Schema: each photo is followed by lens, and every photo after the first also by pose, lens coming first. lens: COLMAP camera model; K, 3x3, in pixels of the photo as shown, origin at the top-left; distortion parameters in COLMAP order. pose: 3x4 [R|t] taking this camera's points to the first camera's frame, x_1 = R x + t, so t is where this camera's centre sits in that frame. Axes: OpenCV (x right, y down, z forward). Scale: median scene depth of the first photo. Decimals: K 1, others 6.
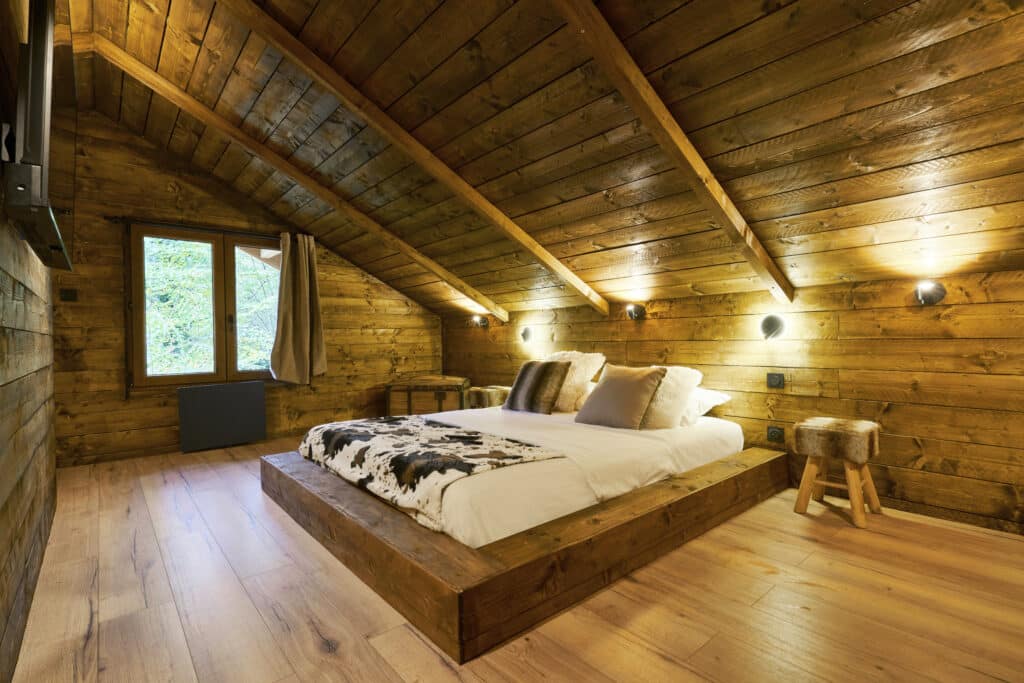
lens RADIAL K [[475.9, 0, 508.5], [0, 475.9, 346.4], [0, 0, 1]] dist [-0.002014, -0.002193]
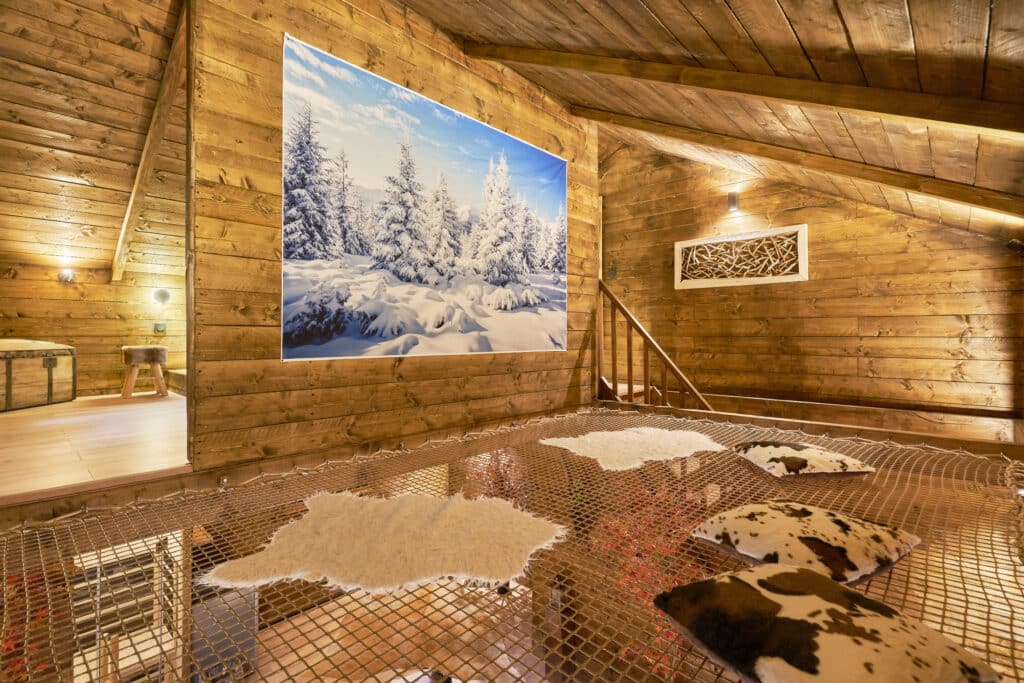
lens RADIAL K [[475.9, 0, 515.3], [0, 475.9, 332.1], [0, 0, 1]] dist [-0.002014, -0.002193]
pose [[-0.119854, 0.019642, 0.992597, -1.200811], [0.016711, 0.999703, -0.017765, 0.094474], [-0.992651, 0.014458, -0.120147, 0.384617]]
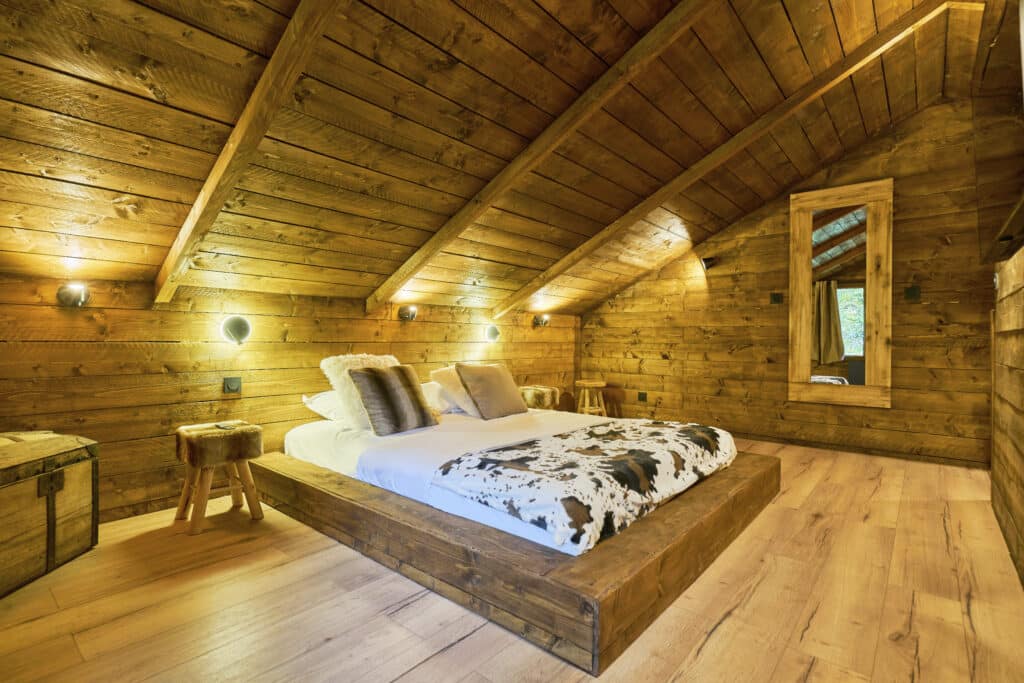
lens RADIAL K [[490.0, 0, 513.1], [0, 490.0, 340.1], [0, 0, 1]] dist [-0.002075, -0.002535]
pose [[-0.164806, 0.013615, 0.986232, -0.684918], [0.009478, 0.999880, -0.012219, -0.000638], [-0.986280, 0.007334, -0.164916, 0.831219]]
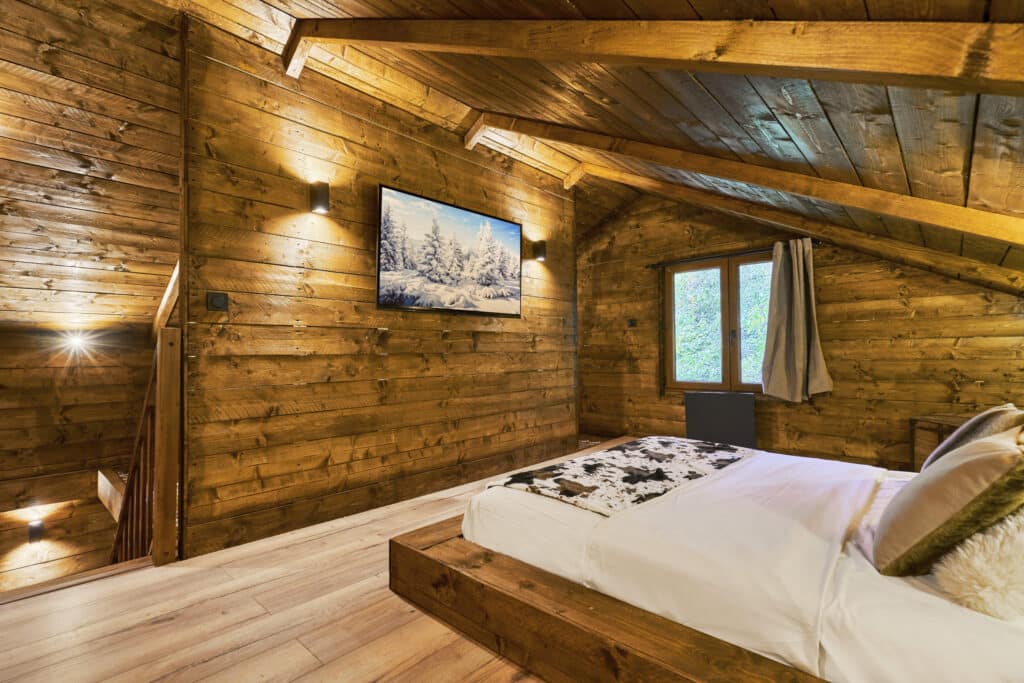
lens RADIAL K [[475.9, 0, 517.5], [0, 475.9, 342.3], [0, 0, 1]] dist [-0.002014, -0.002193]
pose [[0.124402, -0.008013, -0.992200, 0.458104], [-0.008095, 0.999926, -0.009090, -0.025636], [0.992199, 0.009163, 0.124328, 0.390531]]
